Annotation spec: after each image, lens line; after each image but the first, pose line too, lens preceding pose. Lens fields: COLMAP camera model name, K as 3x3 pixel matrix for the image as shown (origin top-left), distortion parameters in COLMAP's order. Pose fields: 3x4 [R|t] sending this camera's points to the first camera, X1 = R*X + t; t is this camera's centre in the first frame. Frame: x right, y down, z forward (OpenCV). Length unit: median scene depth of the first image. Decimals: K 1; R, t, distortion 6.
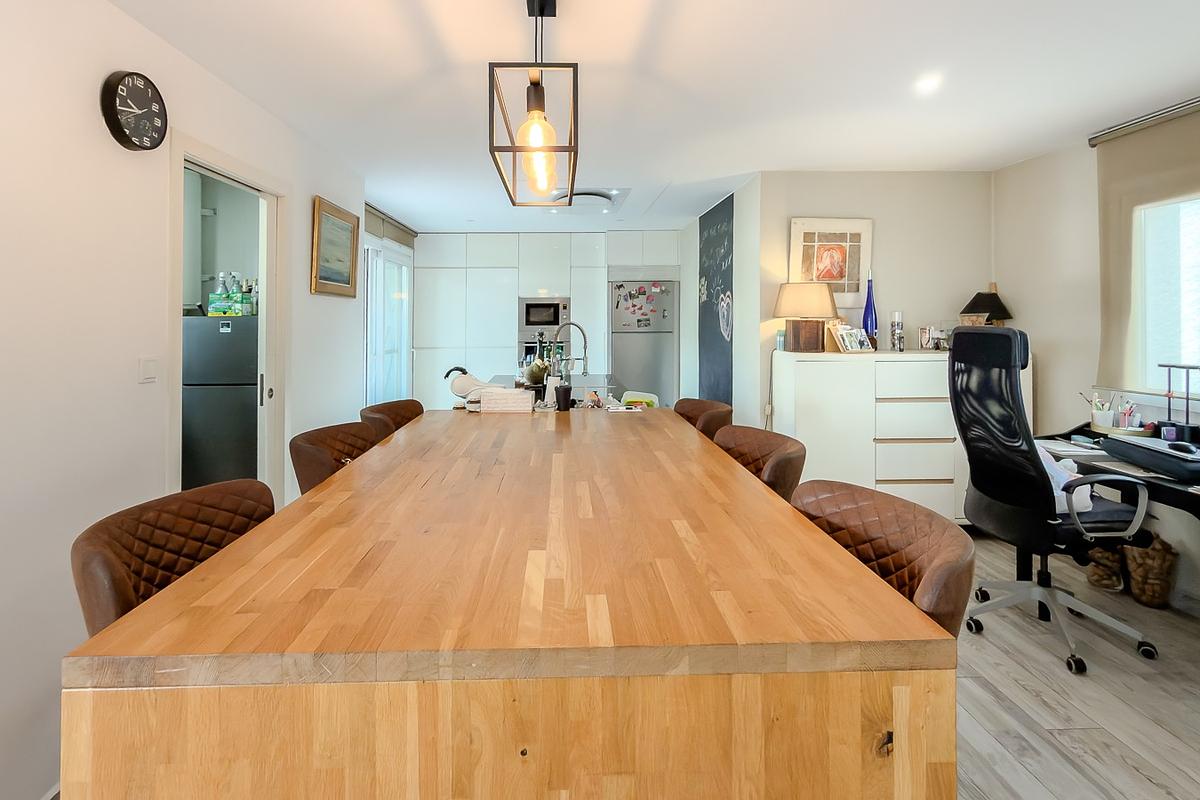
lens RADIAL K [[591.1, 0, 592.2], [0, 591.1, 322.5], [0, 0, 1]] dist [-0.001460, 0.002707]
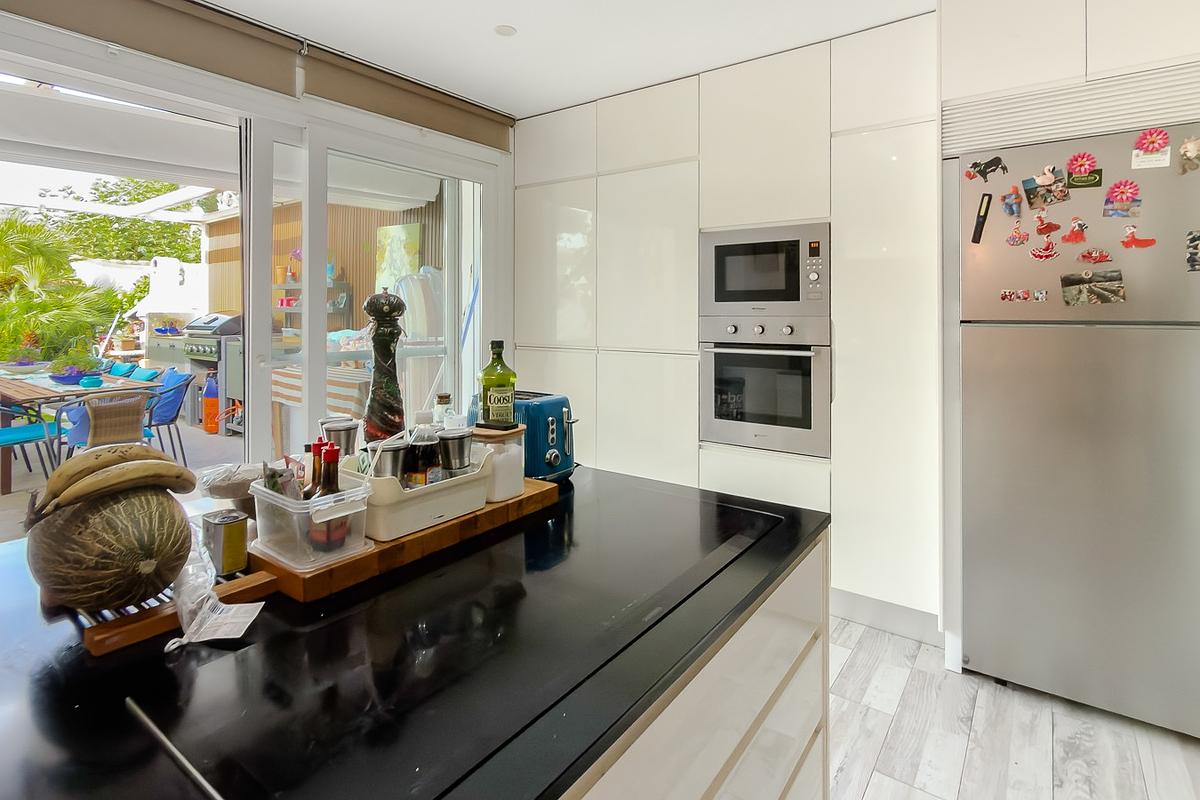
lens RADIAL K [[591.1, 0, 626.7], [0, 591.1, 307.1], [0, 0, 1]] dist [-0.001460, 0.002707]
pose [[0.784431, 0.001473, -0.620215, 0.088346], [-0.003215, 0.999993, -0.001691, 0.010021], [0.620208, 0.003321, 0.784430, 0.658199]]
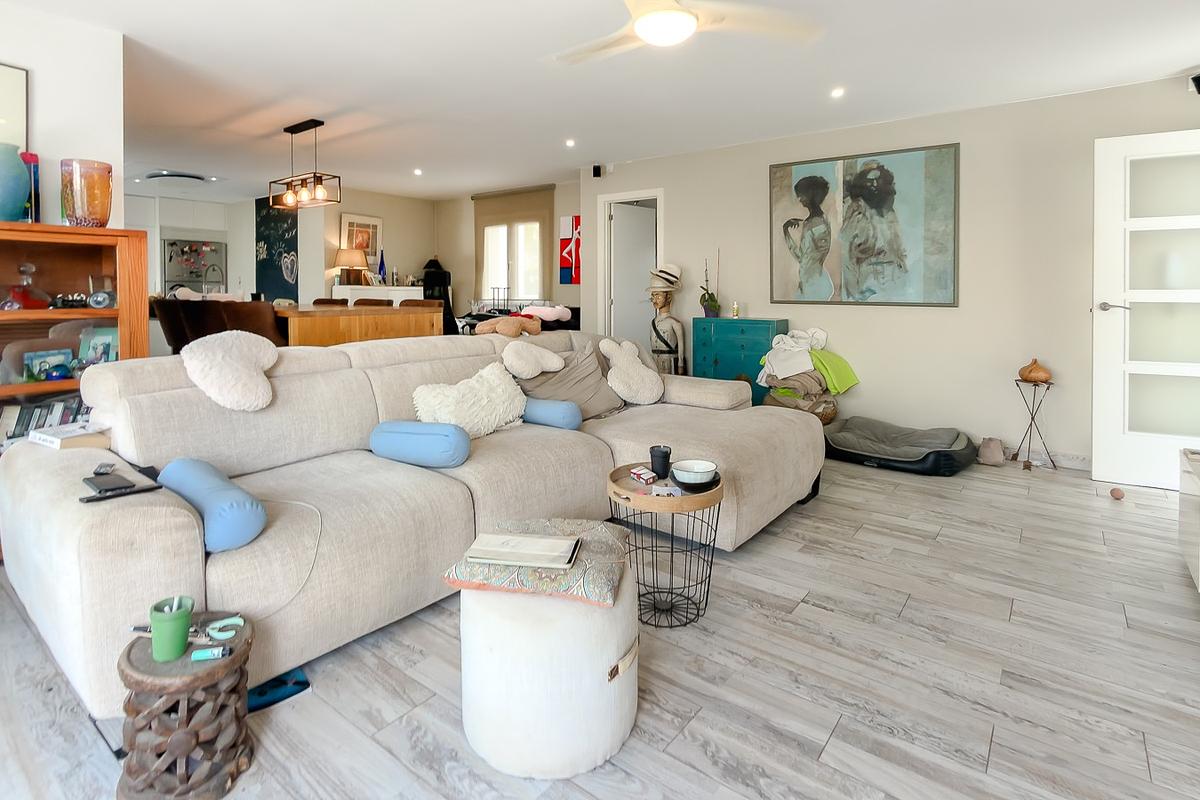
lens RADIAL K [[591.1, 0, 597.1], [0, 591.1, 310.8], [0, 0, 1]] dist [-0.001460, 0.002707]
pose [[0.635305, -0.017861, 0.772055, -0.342270], [-0.000369, 0.999725, 0.023431, 0.048062], [-0.772261, -0.015171, 0.635124, -0.457111]]
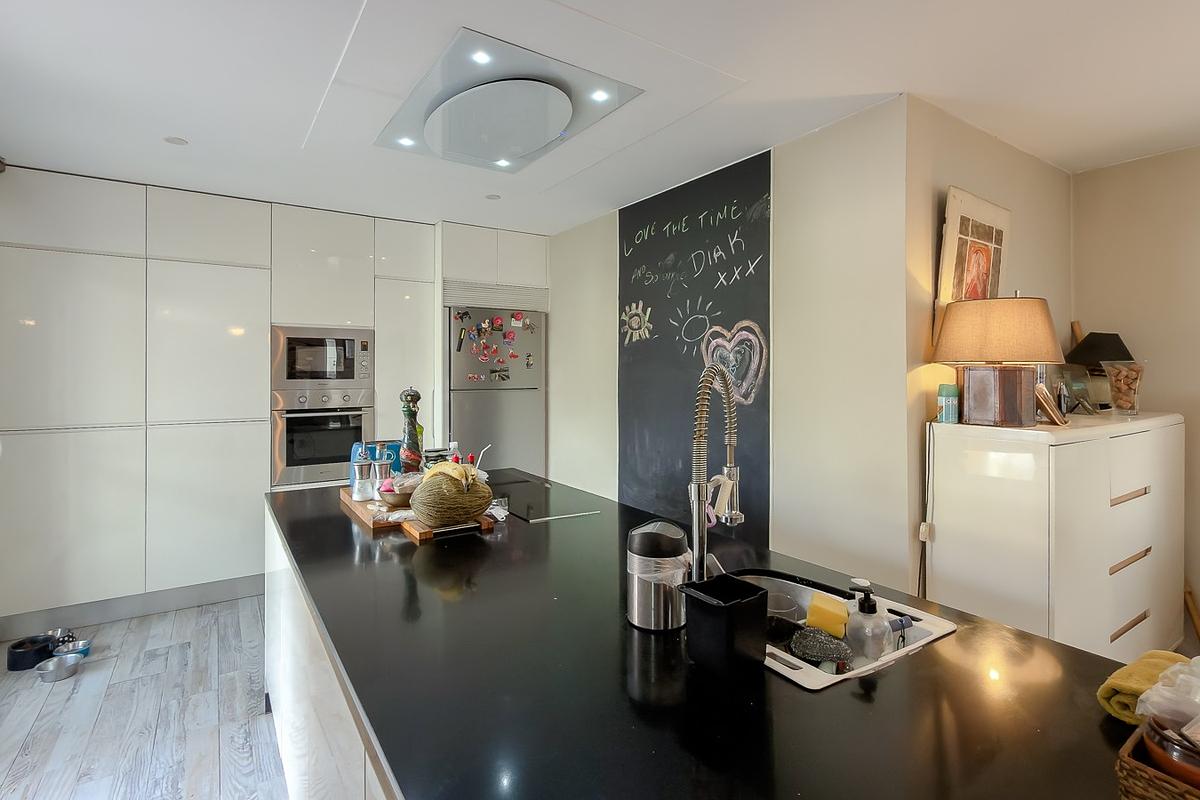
lens RADIAL K [[591.1, 0, 599.4], [0, 591.1, 387.9], [0, 0, 1]] dist [-0.001460, 0.002707]
pose [[0.861546, -0.006884, 0.507634, -0.142349], [-0.001532, 0.999868, 0.016159, 0.004108], [-0.507678, -0.014700, 0.861421, 0.402433]]
